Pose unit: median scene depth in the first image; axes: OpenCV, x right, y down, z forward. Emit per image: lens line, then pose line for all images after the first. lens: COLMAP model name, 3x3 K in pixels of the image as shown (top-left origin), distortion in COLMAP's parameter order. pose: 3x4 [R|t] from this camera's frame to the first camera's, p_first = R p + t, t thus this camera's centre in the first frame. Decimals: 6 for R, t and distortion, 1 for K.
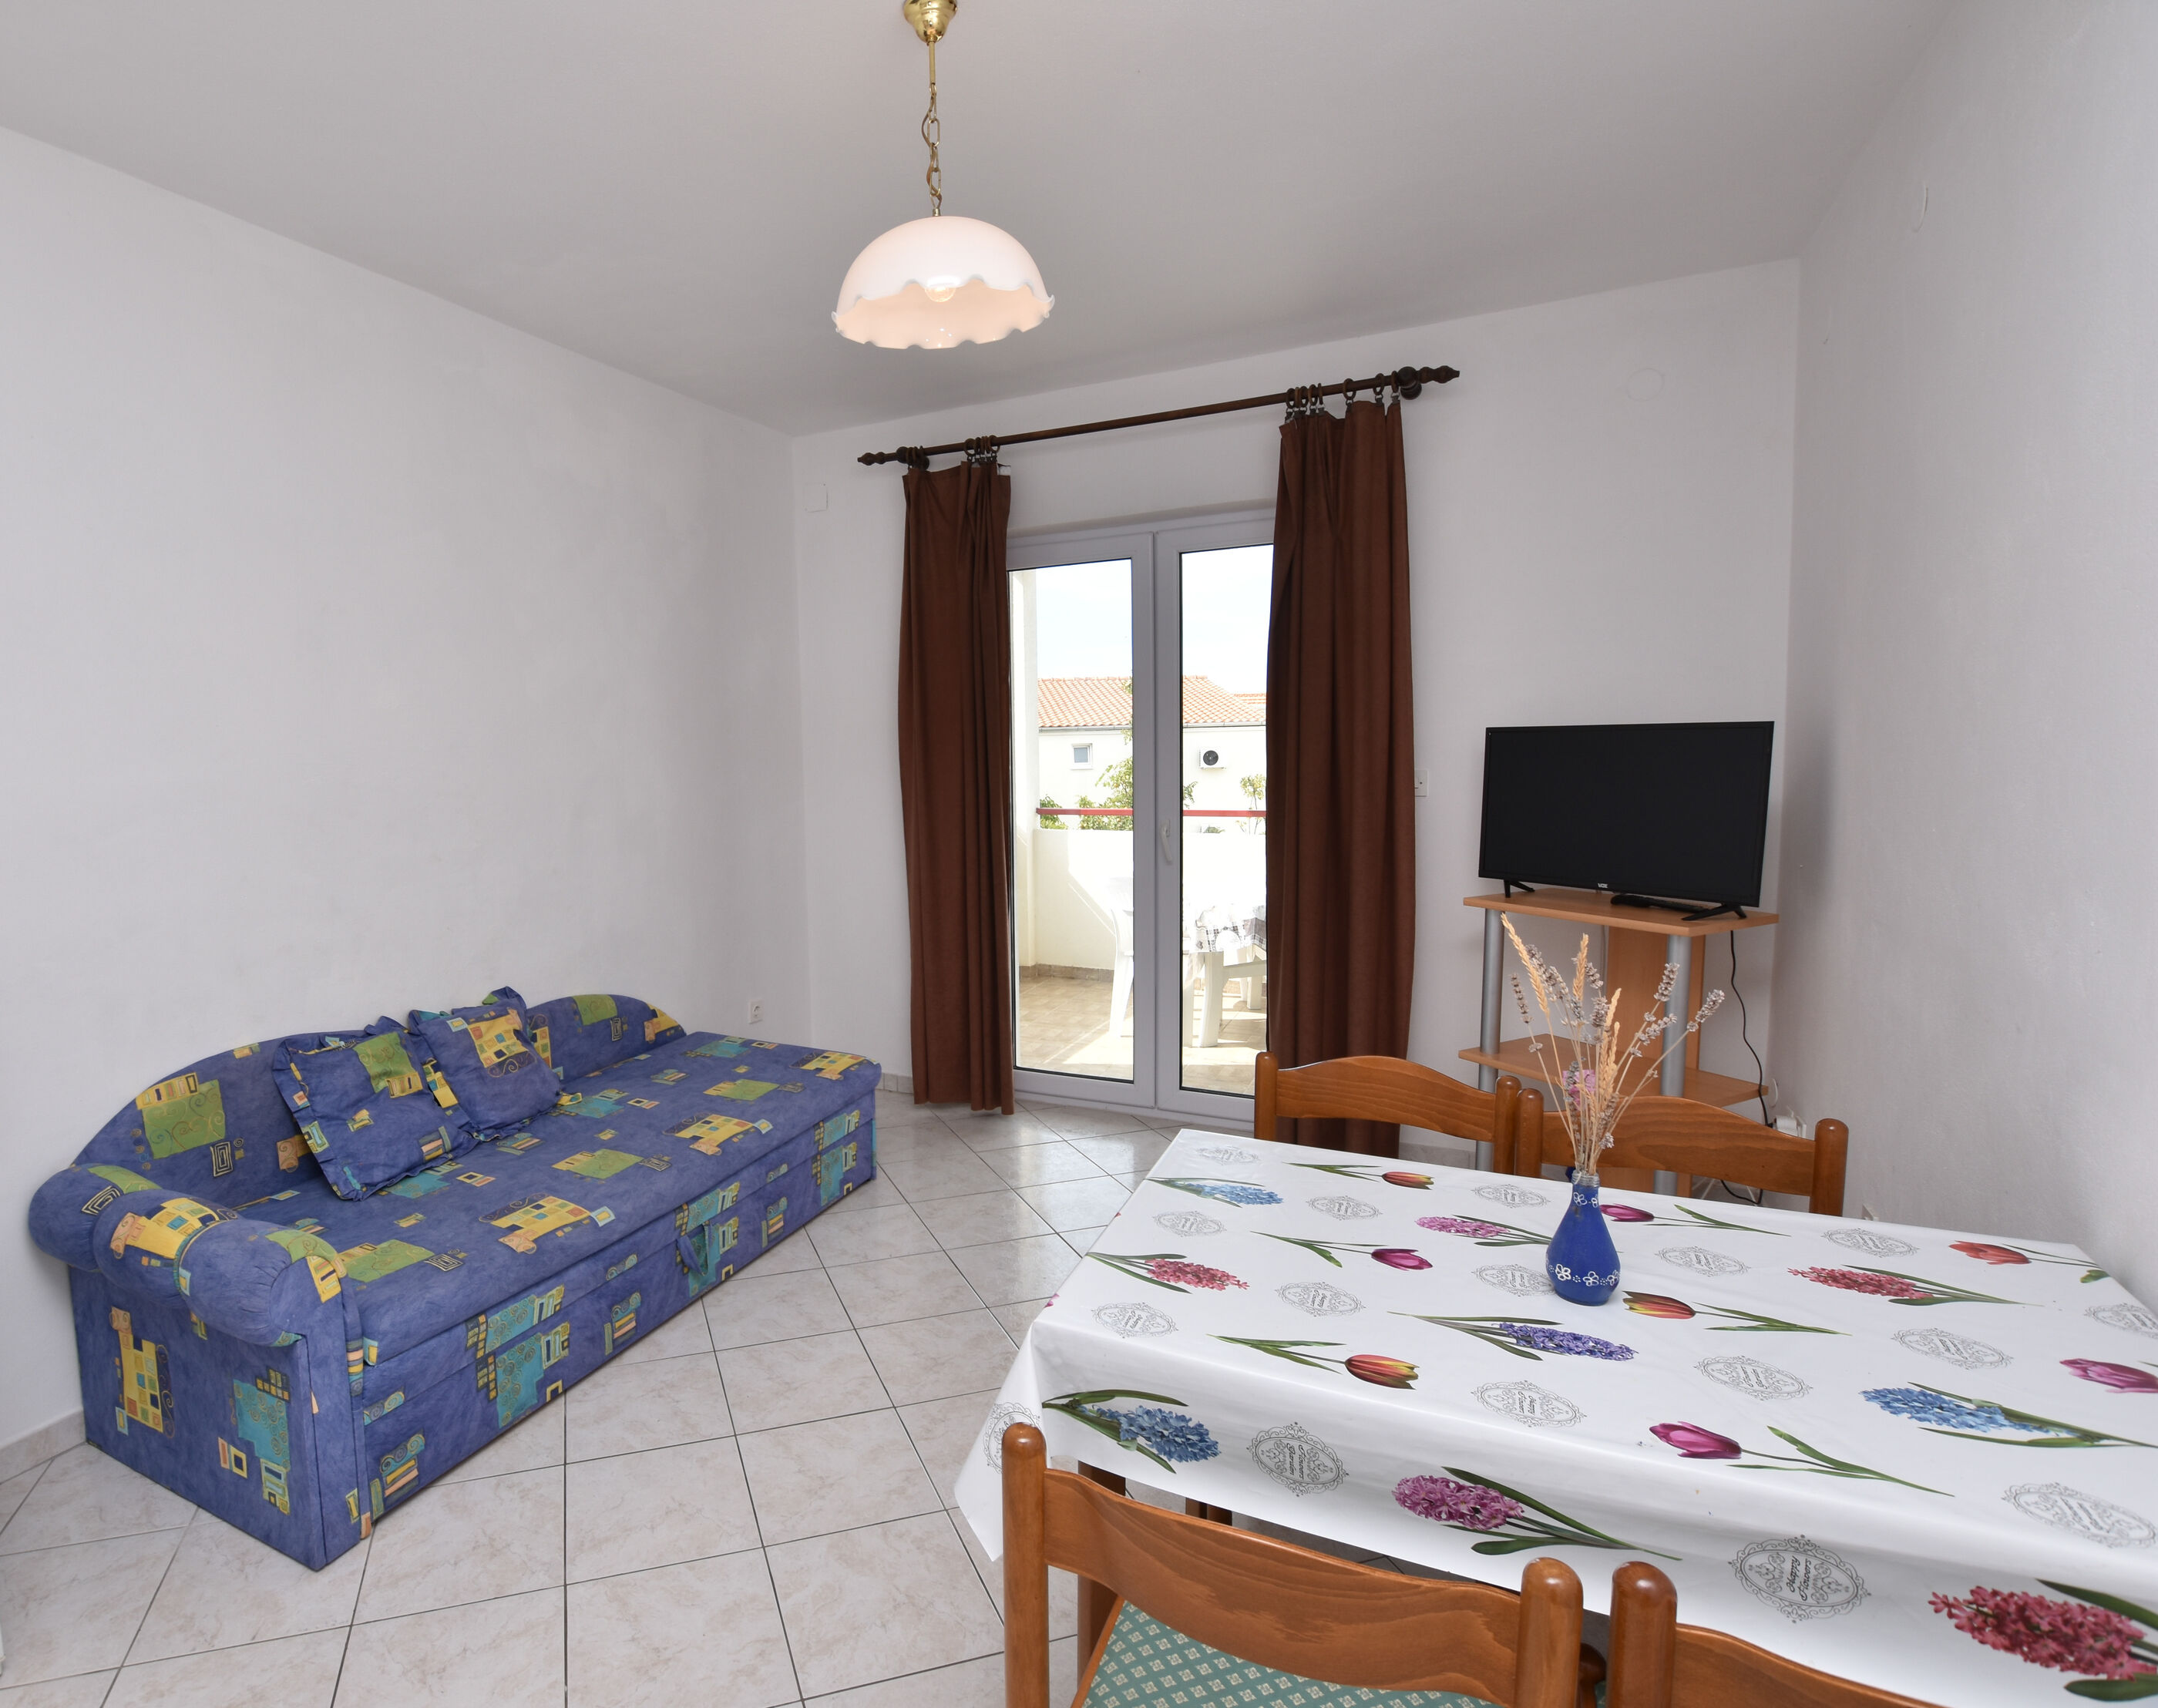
lens RADIAL K [[1161.2, 0, 847.0], [0, 1161.2, 854.6], [0, 0, 1]] dist [-0.045452, 0.017906]
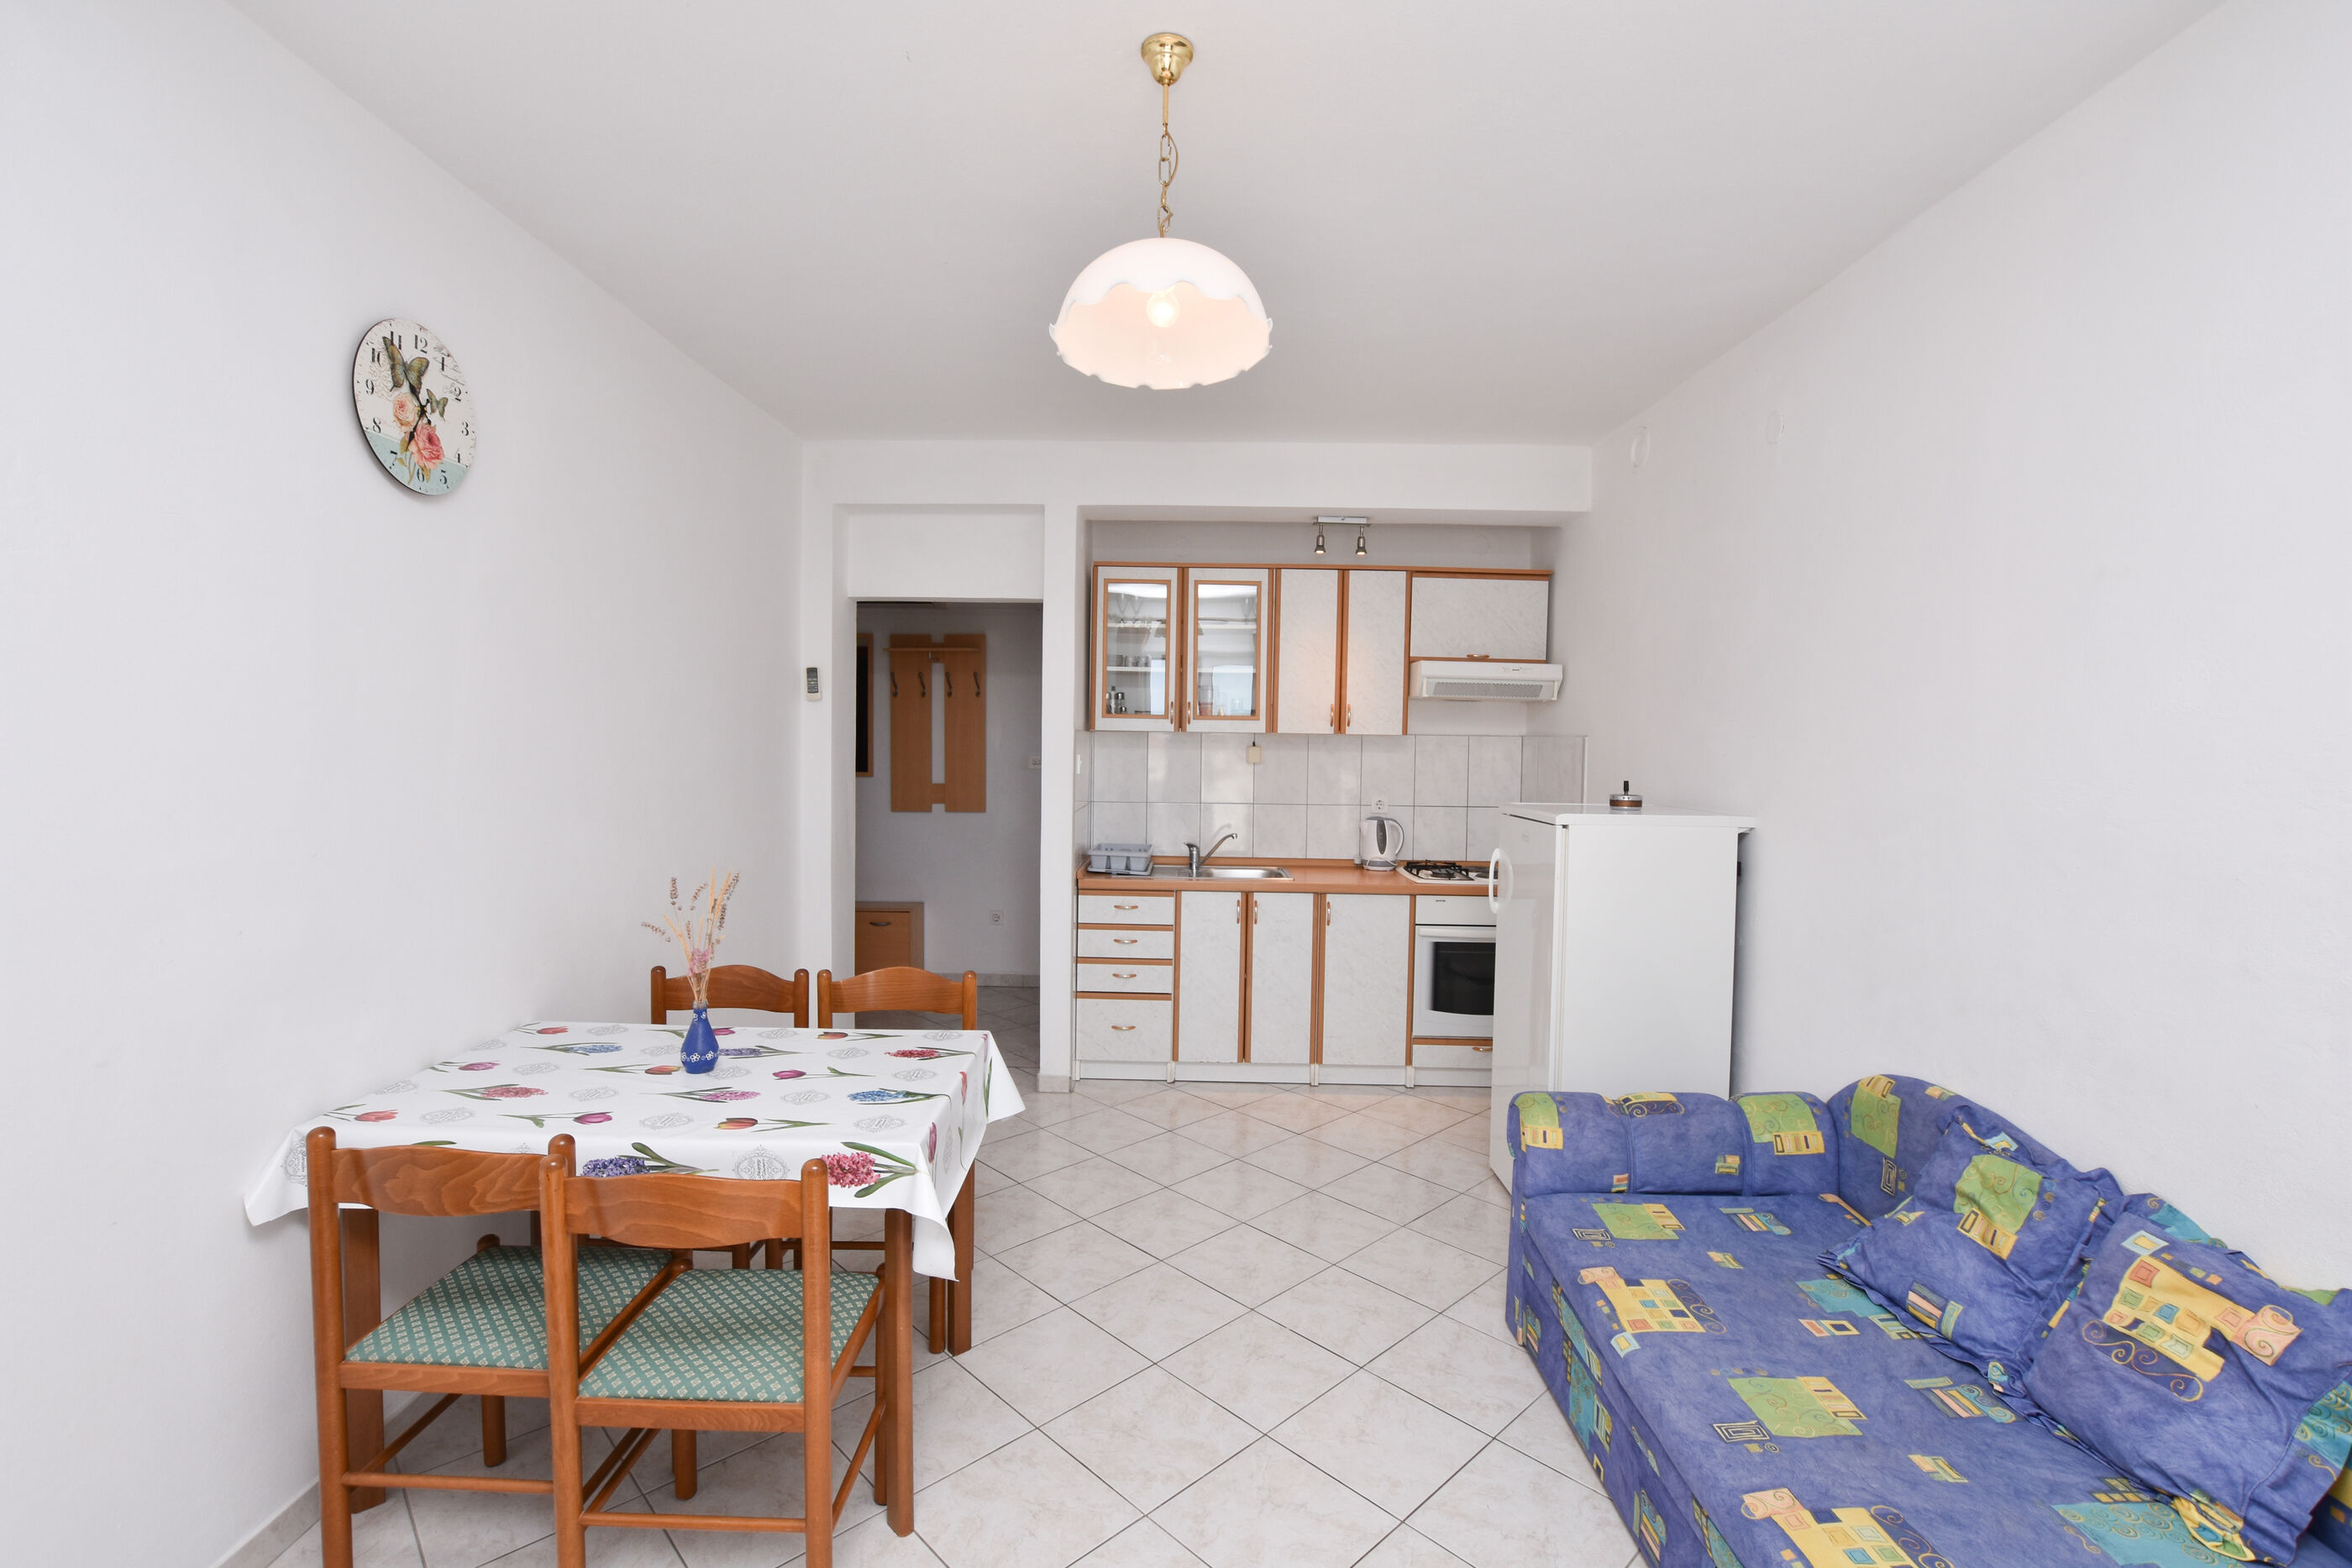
lens RADIAL K [[1037.4, 0, 1179.4], [0, 1037.4, 775.3], [0, 0, 1]] dist [-0.033941, 0.005034]
pose [[-0.866764, 0.030101, -0.497810, 0.458289], [-0.040856, 0.990536, 0.131030, -0.186702], [0.497042, 0.133911, -0.857331, 1.585564]]
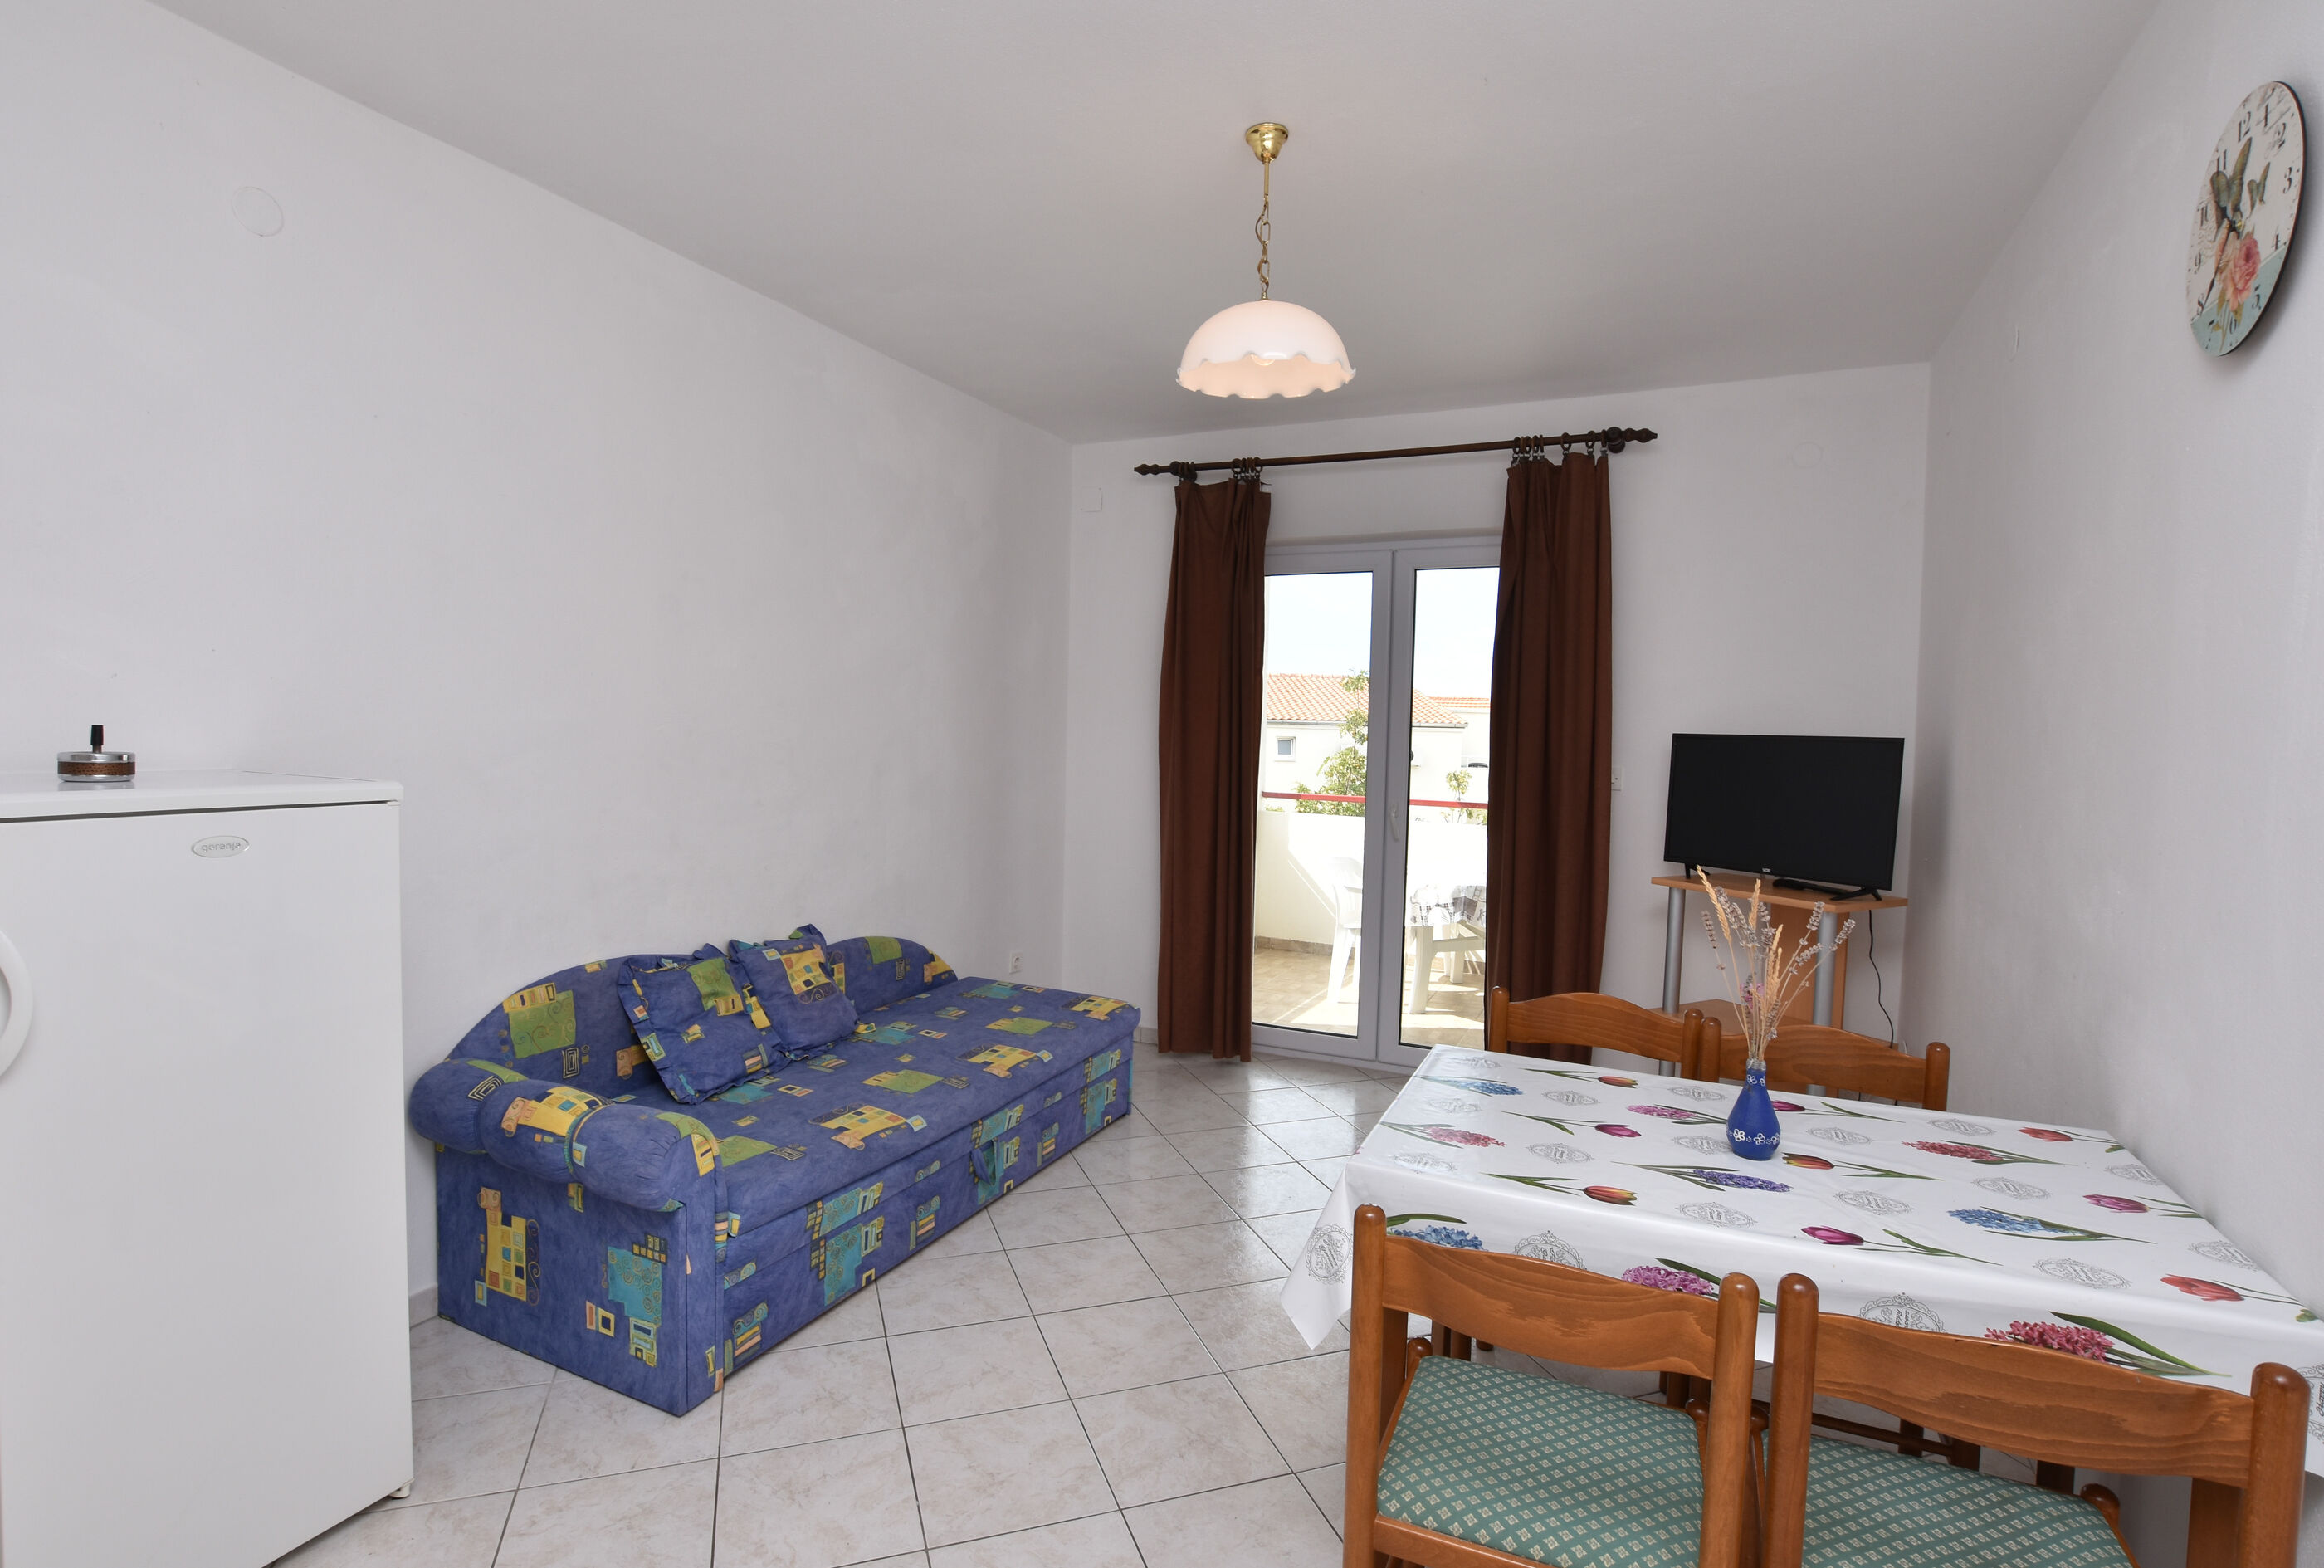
lens RADIAL K [[1143.6, 0, 1129.8], [0, 1143.6, 776.7], [0, 0, 1]] dist [-0.053425, 0.033322]
pose [[0.996317, 0.046890, 0.071794, -0.112078], [-0.043018, 0.997583, -0.054568, 0.029897], [-0.074179, 0.051279, 0.995926, -0.159966]]
